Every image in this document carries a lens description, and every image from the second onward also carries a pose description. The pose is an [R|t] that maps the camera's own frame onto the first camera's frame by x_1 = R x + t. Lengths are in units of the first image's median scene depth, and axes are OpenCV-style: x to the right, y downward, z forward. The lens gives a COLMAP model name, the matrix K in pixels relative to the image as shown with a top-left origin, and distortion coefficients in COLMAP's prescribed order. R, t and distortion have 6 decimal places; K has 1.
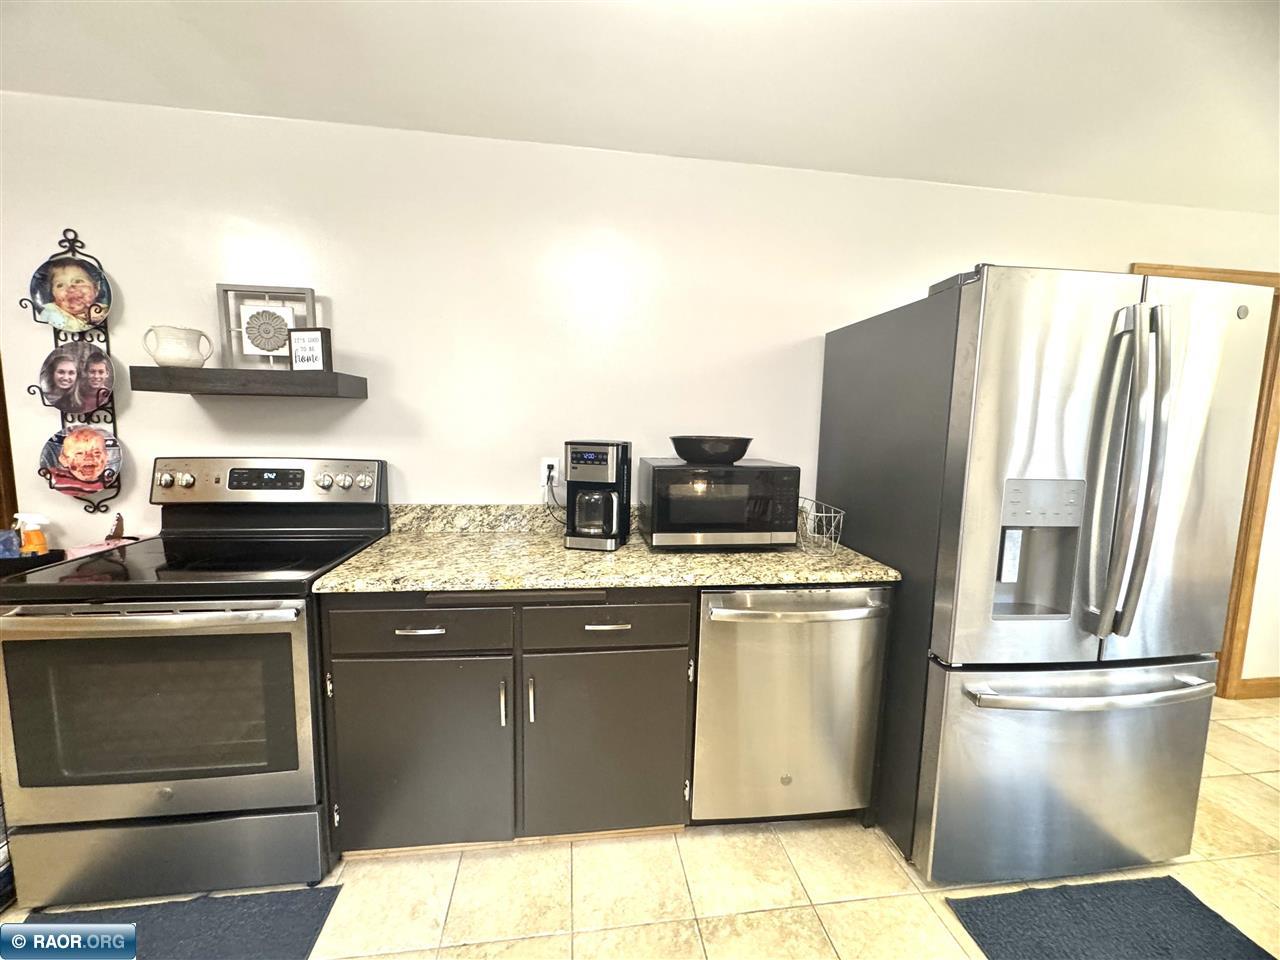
lens RADIAL K [[514.0, 0, 639.5], [0, 514.0, 482.7], [0, 0, 1]] dist [0.000947, 0.000517]
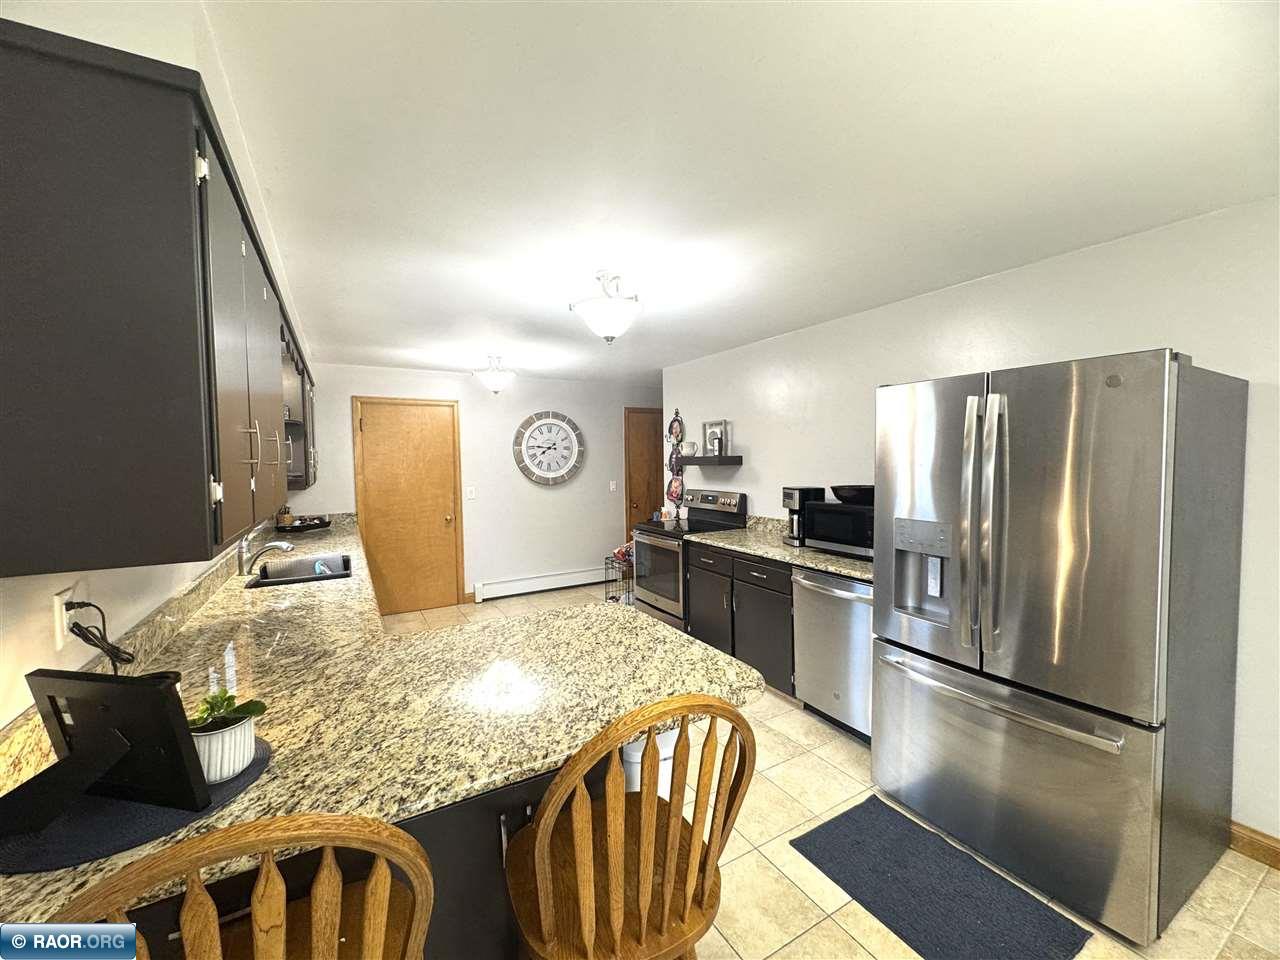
lens RADIAL K [[514.0, 0, 641.6], [0, 514.0, 483.4], [0, 0, 1]] dist [0.000947, 0.000517]
pose [[0.384694, 0.017930, -0.922870, 1.411162], [-0.086882, 0.996076, -0.016864, -0.013501], [0.918946, 0.086668, 0.384742, -0.235521]]
